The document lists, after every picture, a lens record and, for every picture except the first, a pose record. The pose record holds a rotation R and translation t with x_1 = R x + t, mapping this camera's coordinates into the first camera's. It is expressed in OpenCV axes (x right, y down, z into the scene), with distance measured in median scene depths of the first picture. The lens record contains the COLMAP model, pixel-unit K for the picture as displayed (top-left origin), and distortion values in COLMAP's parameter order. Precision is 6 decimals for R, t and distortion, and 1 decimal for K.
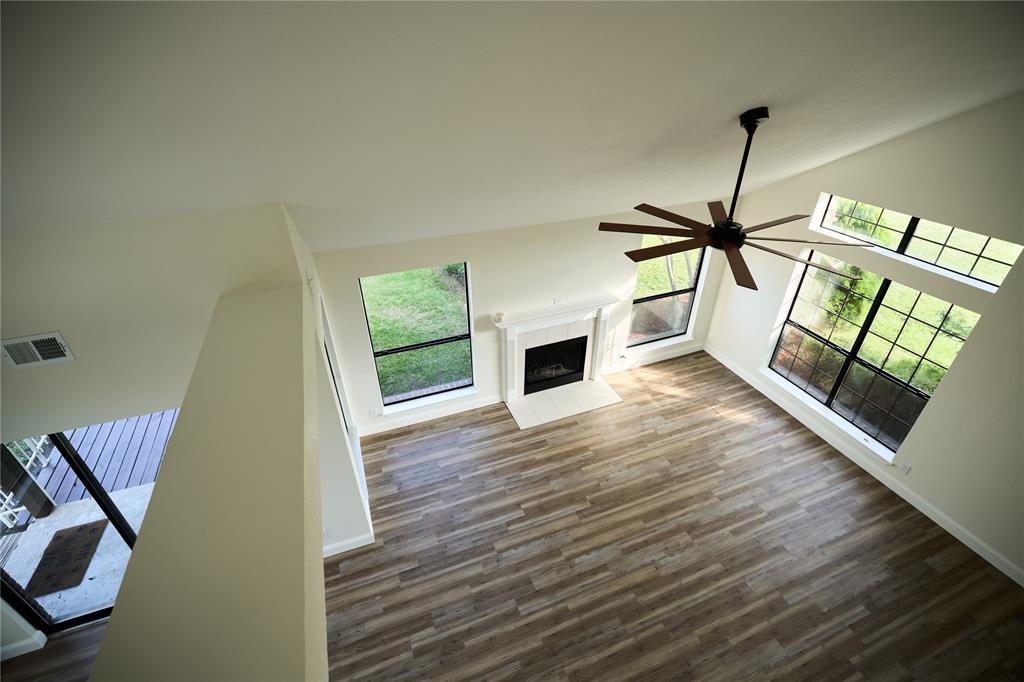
lens RADIAL K [[462.3, 0, 511.6], [0, 462.3, 342.2], [0, 0, 1]] dist [-0.008630, 0.001661]
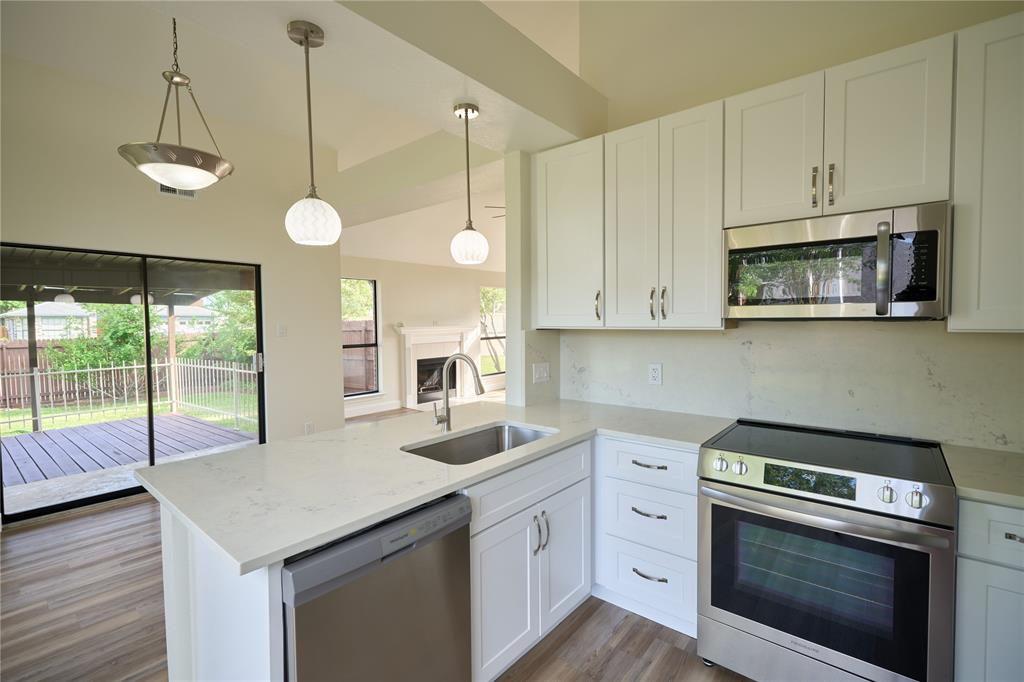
lens RADIAL K [[462.3, 0, 514.5], [0, 462.3, 338.7], [0, 0, 1]] dist [-0.008630, 0.001661]
pose [[0.869467, -0.023490, 0.493432, -0.469404], [0.269380, 0.859829, -0.433737, 0.760297], [-0.414079, 0.510041, 0.753921, -0.169920]]
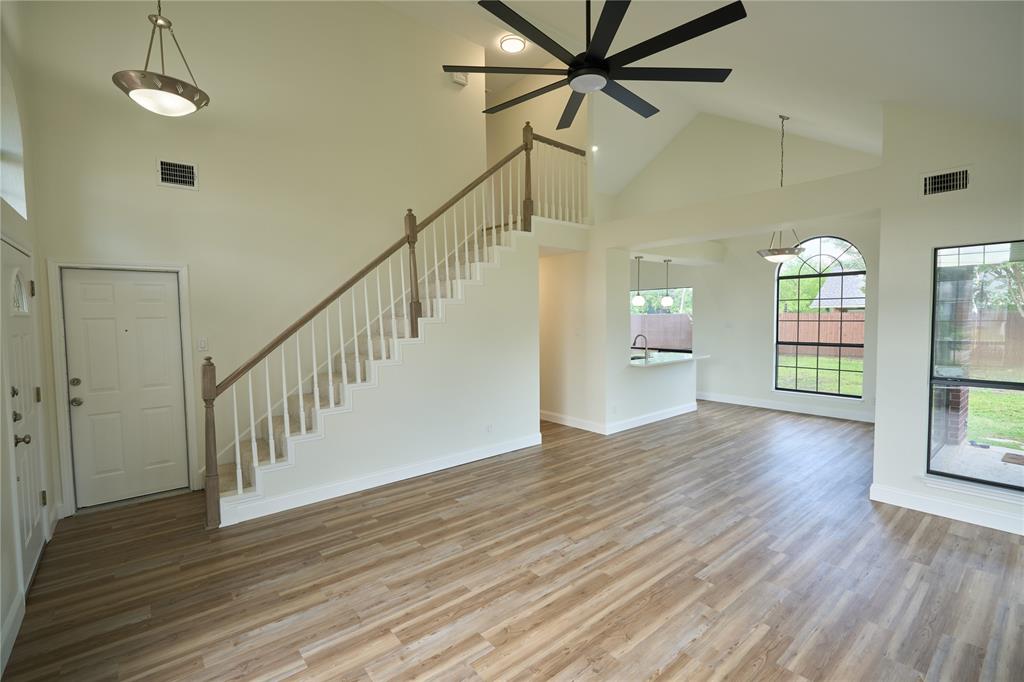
lens RADIAL K [[462.3, 0, 507.4], [0, 462.3, 338.1], [0, 0, 1]] dist [-0.008630, 0.001661]
pose [[-0.950976, 0.033737, -0.307418, 0.575498], [-0.149745, 0.819507, 0.553160, -0.181822], [0.270593, 0.572076, -0.774279, 1.234162]]
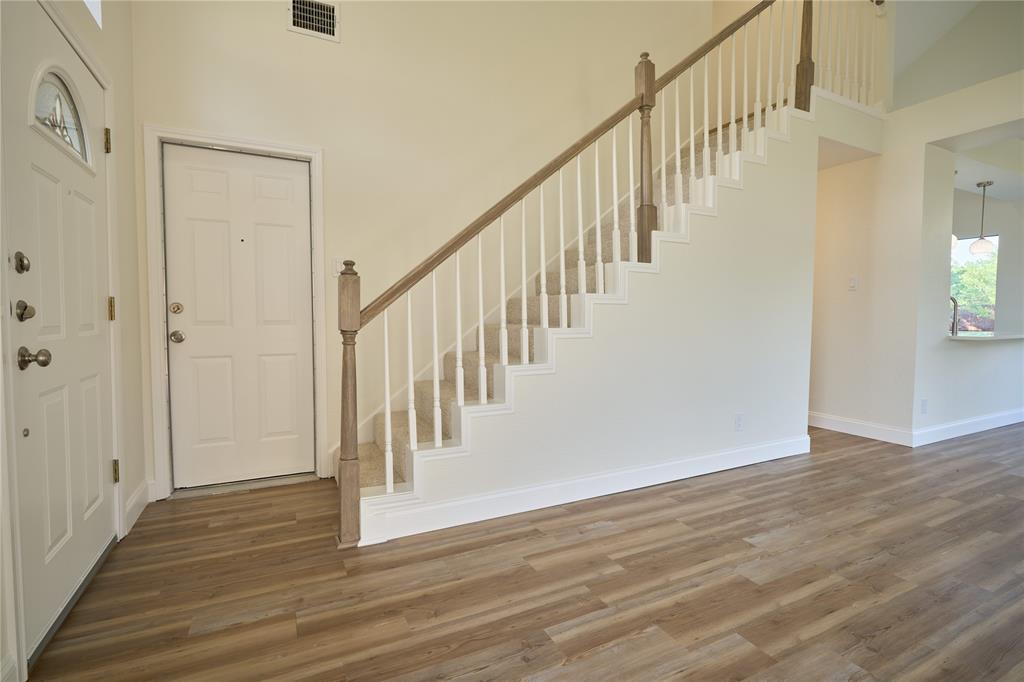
lens RADIAL K [[462.3, 0, 498.7], [0, 462.3, 339.8], [0, 0, 1]] dist [-0.008630, 0.001661]
pose [[-0.997071, 0.006803, -0.076183, 0.695930], [-0.038048, 0.819936, 0.571189, 0.123972], [0.066351, 0.572414, -0.817276, 0.968818]]
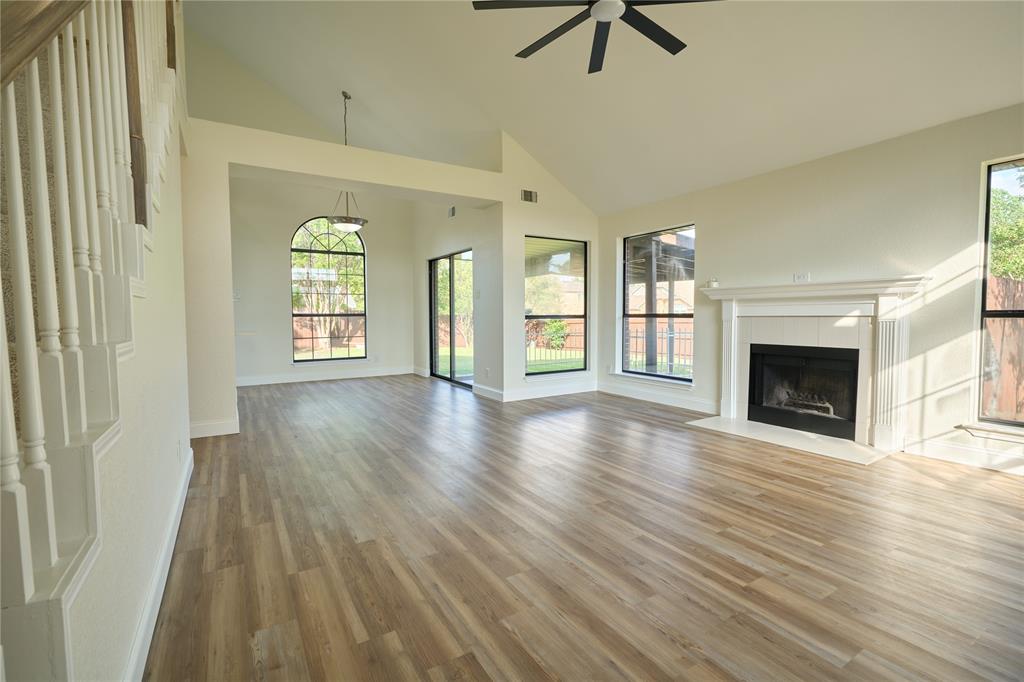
lens RADIAL K [[462.3, 0, 506.8], [0, 462.3, 339.6], [0, 0, 1]] dist [-0.008630, 0.001661]
pose [[0.174824, 0.055087, -0.983057, 0.883782], [-0.521790, 0.851883, -0.045058, 0.316710], [0.834968, 0.520827, 0.177674, 0.655314]]
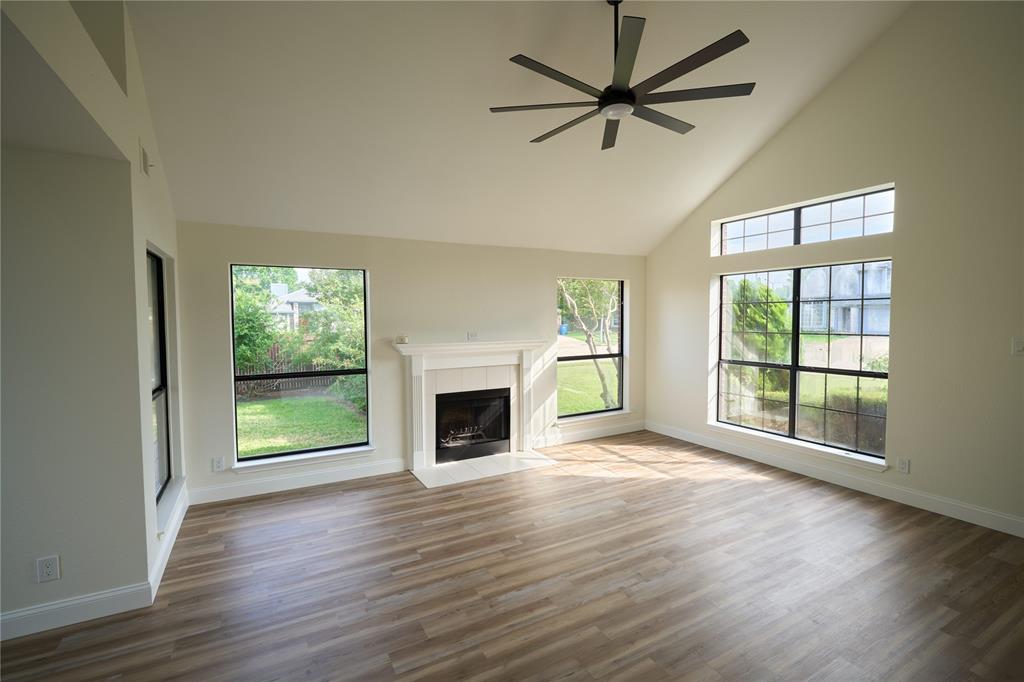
lens RADIAL K [[462.3, 0, 513.0], [0, 462.3, 338.2], [0, 0, 1]] dist [-0.008630, 0.001661]
pose [[0.990988, -0.007247, 0.133754, 0.070899], [0.072665, 0.867926, -0.491350, 0.431379], [-0.112528, 0.496641, 0.860631, 0.274668]]
